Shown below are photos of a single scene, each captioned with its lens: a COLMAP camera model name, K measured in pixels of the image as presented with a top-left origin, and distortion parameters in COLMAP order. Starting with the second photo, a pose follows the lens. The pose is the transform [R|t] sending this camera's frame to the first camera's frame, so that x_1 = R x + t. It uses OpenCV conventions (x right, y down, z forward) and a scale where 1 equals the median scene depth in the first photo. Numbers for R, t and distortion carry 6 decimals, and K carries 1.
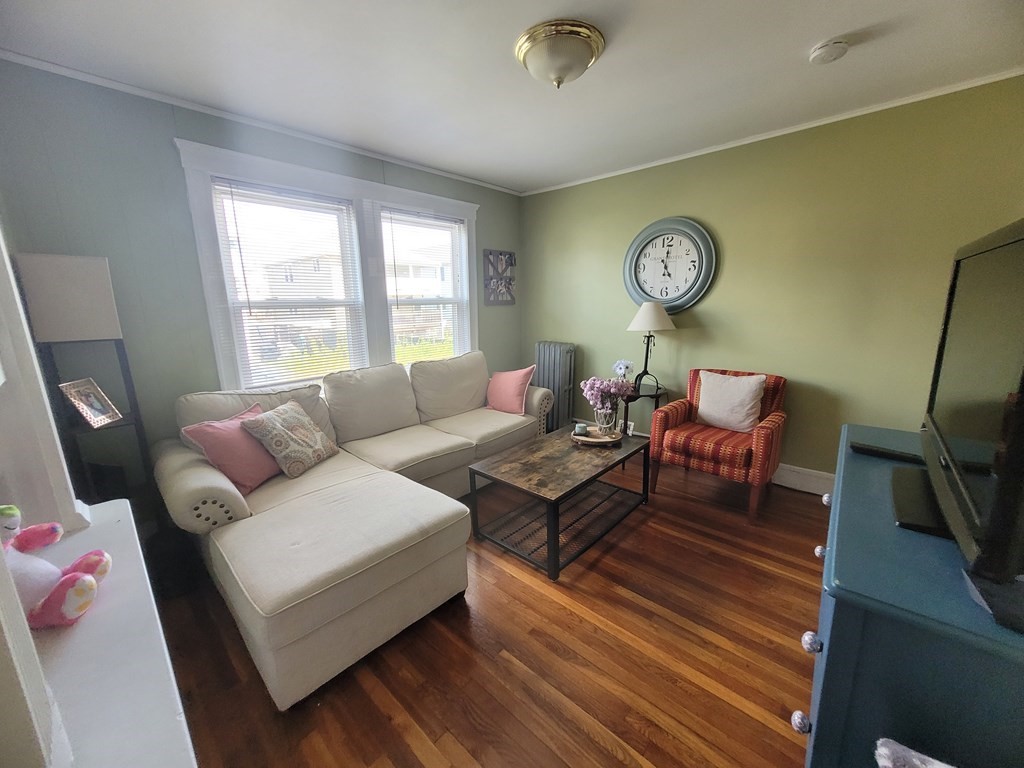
lens RADIAL K [[402.5, 0, 515.1], [0, 402.5, 383.8], [0, 0, 1]] dist [0.002627, -0.000260]
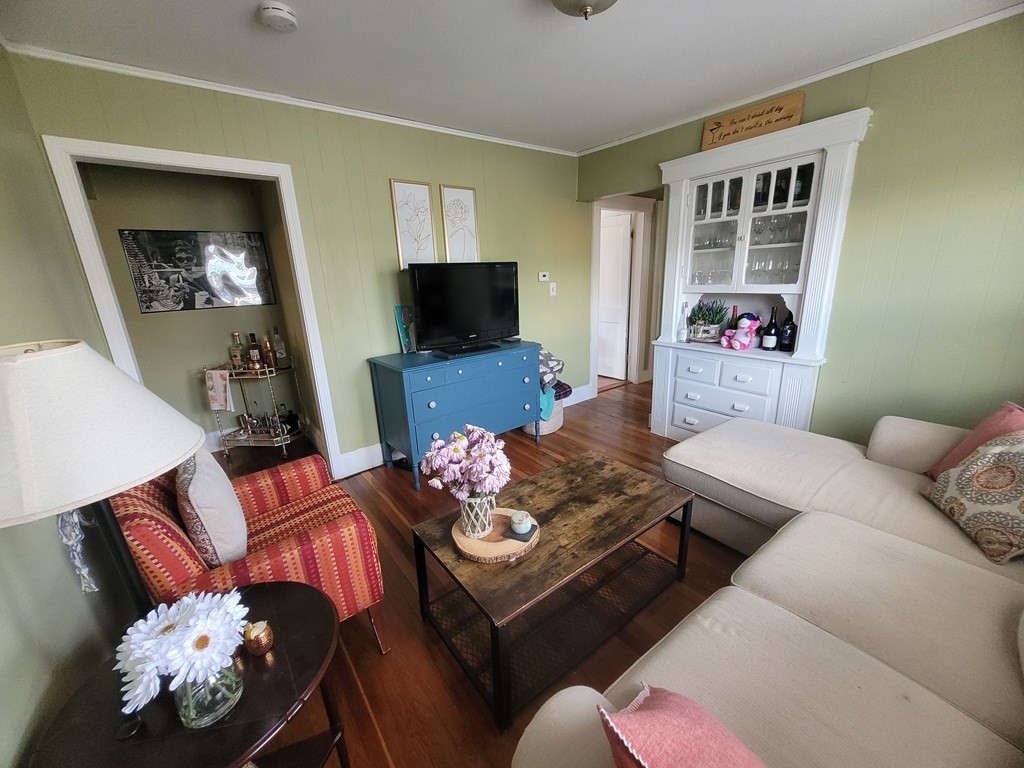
lens RADIAL K [[405.5, 0, 512.0], [0, 405.5, 384.0], [0, 0, 1]] dist [0.000041, -0.000109]
pose [[-0.981909, 0.007270, 0.189215, 0.067831], [0.093368, 0.887928, 0.450407, -0.311461], [-0.164734, 0.459926, -0.872543, 1.391327]]
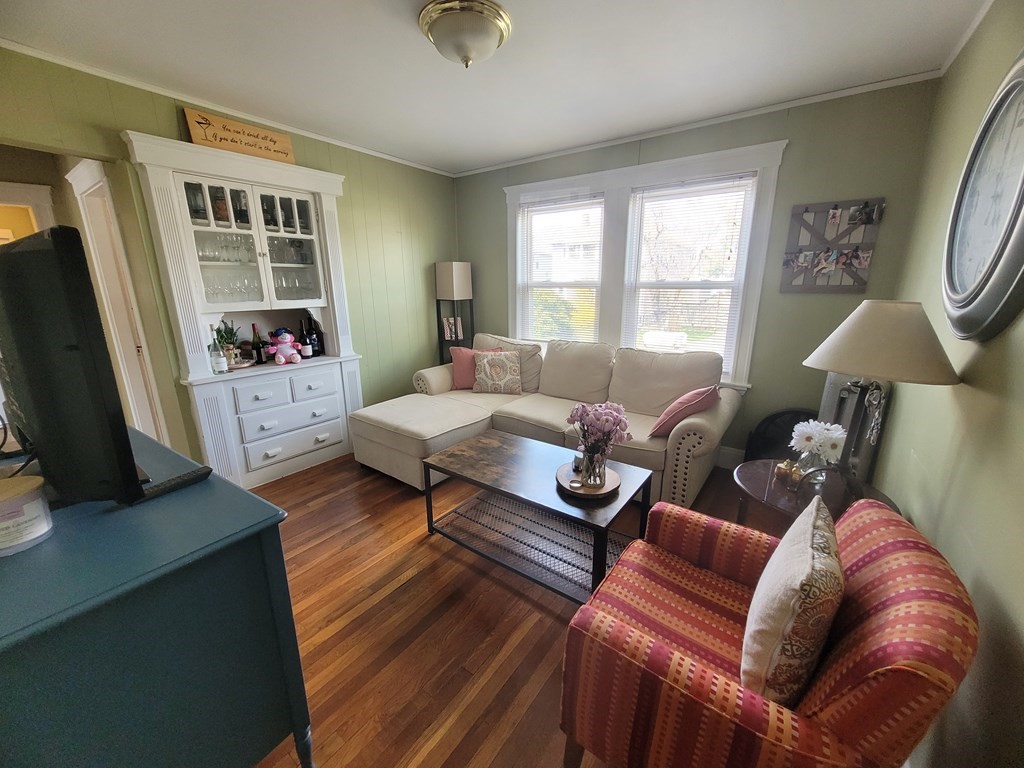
lens RADIAL K [[402.5, 0, 515.1], [0, 402.5, 383.8], [0, 0, 1]] dist [0.002627, -0.000260]
pose [[0.112340, 0.259820, -0.959100, 0.830566], [-0.201188, 0.951167, 0.234106, -0.175518], [0.973089, 0.166660, 0.159127, 0.725910]]
